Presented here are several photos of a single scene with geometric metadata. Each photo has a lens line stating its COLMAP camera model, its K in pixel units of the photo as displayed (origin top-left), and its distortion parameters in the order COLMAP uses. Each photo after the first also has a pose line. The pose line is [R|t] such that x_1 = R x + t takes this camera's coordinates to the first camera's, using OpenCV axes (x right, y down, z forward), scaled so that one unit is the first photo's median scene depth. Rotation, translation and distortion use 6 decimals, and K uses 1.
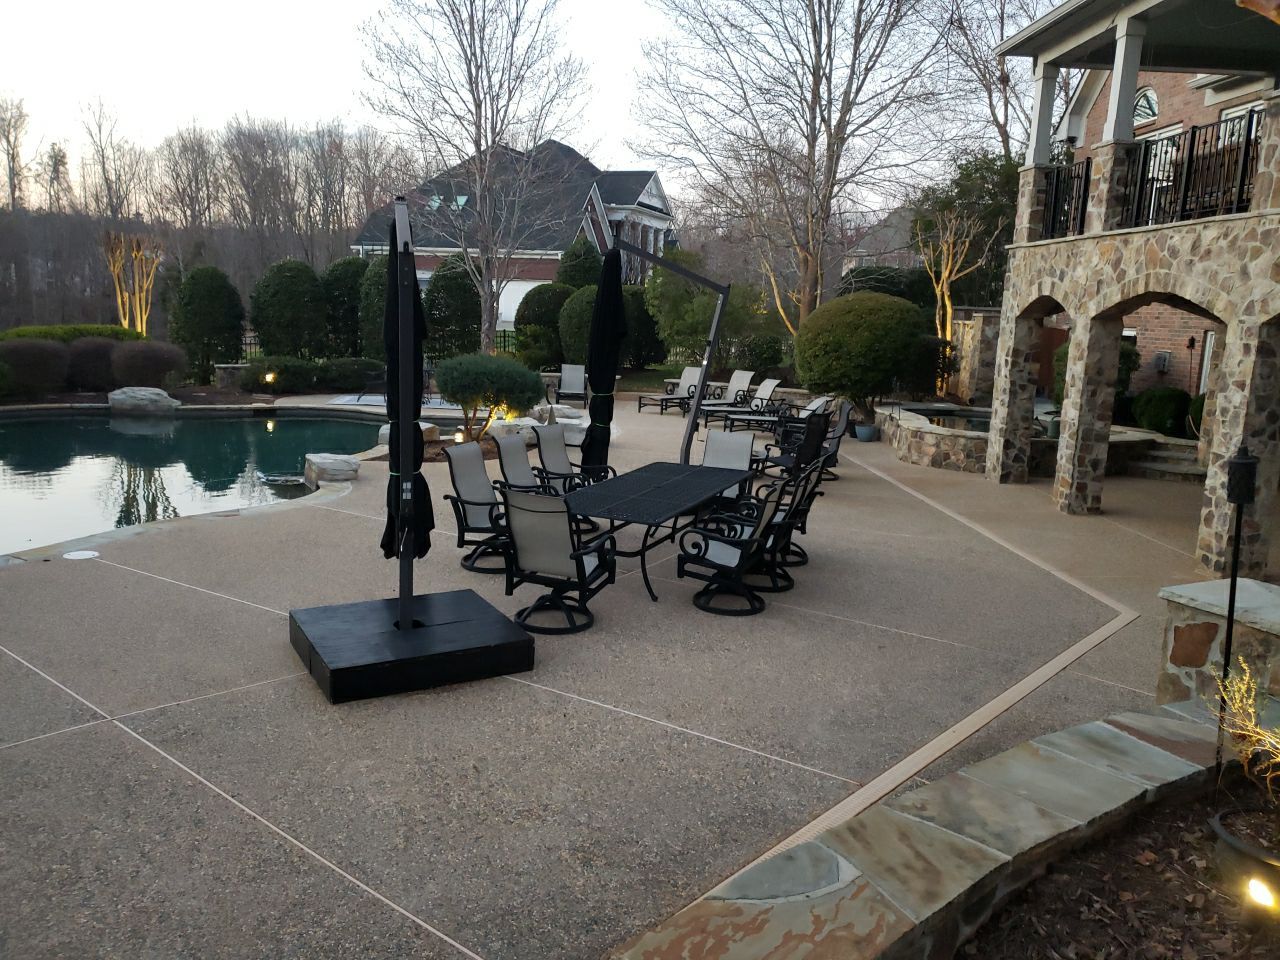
lens RADIAL K [[1014.2, 0, 640.0], [0, 1014.2, 480.0], [0, 0, 1]] dist [0.043807, -0.009360]
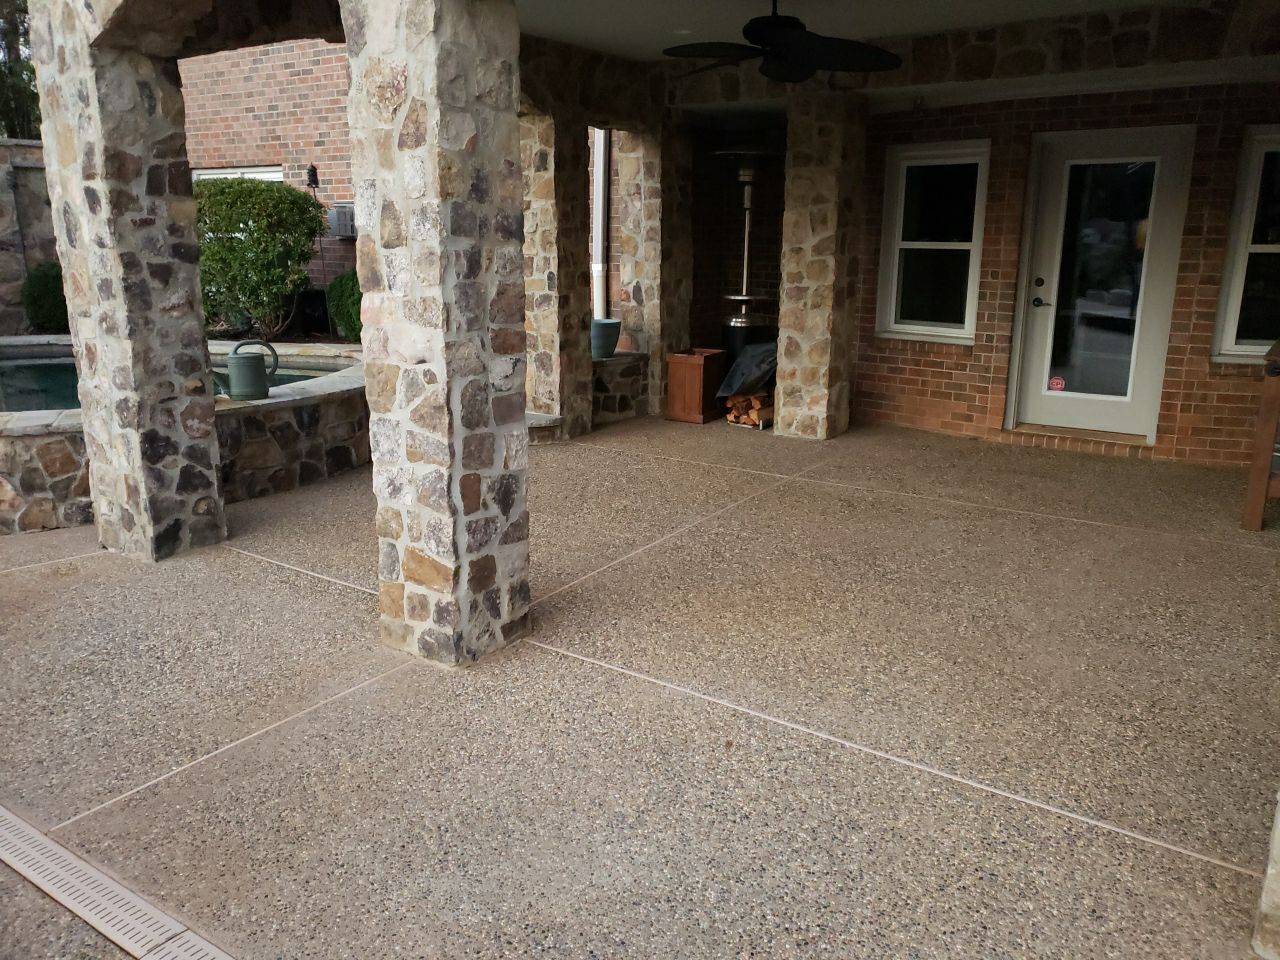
lens RADIAL K [[989.3, 0, 653.6], [0, 989.3, 463.3], [0, 0, 1]] dist [0.043515, -0.031204]
pose [[0.613367, -0.217327, 0.759309, 0.212841], [0.154867, 0.975828, 0.154197, -0.055728], [-0.774466, 0.023013, 0.632197, 0.673314]]
